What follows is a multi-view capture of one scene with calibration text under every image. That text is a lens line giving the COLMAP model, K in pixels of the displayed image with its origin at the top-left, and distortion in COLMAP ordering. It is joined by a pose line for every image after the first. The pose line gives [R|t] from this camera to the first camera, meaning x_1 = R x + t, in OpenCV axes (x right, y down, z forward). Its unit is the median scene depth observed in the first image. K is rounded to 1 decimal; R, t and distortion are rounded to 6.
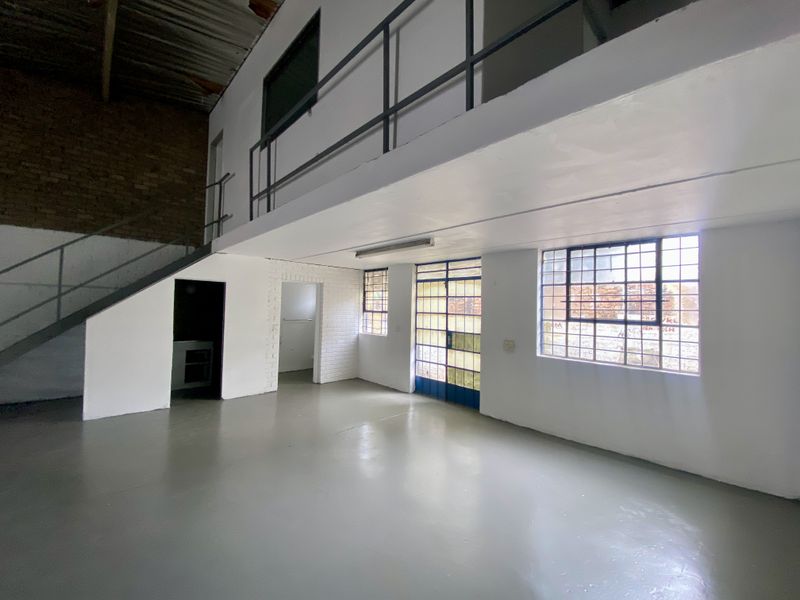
lens RADIAL K [[323.9, 0, 400.0], [0, 323.9, 300.0], [0, 0, 1]] dist [0.001727, -0.014754]
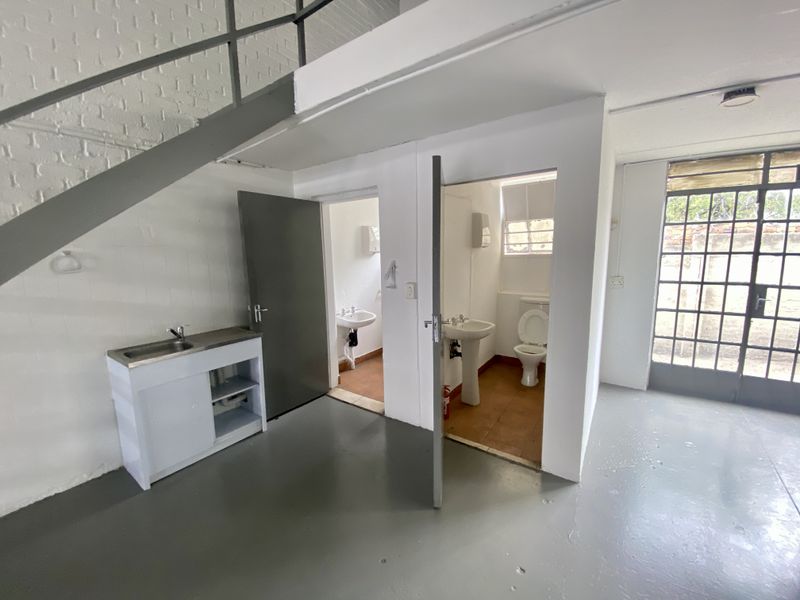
lens RADIAL K [[323.9, 0, 400.0], [0, 323.9, 300.0], [0, 0, 1]] dist [0.001727, -0.014754]
pose [[0.980377, -0.049889, 0.190716, -0.539926], [0.020159, 0.987747, 0.154755, 0.026951], [-0.196100, -0.147874, 0.969370, 0.592538]]
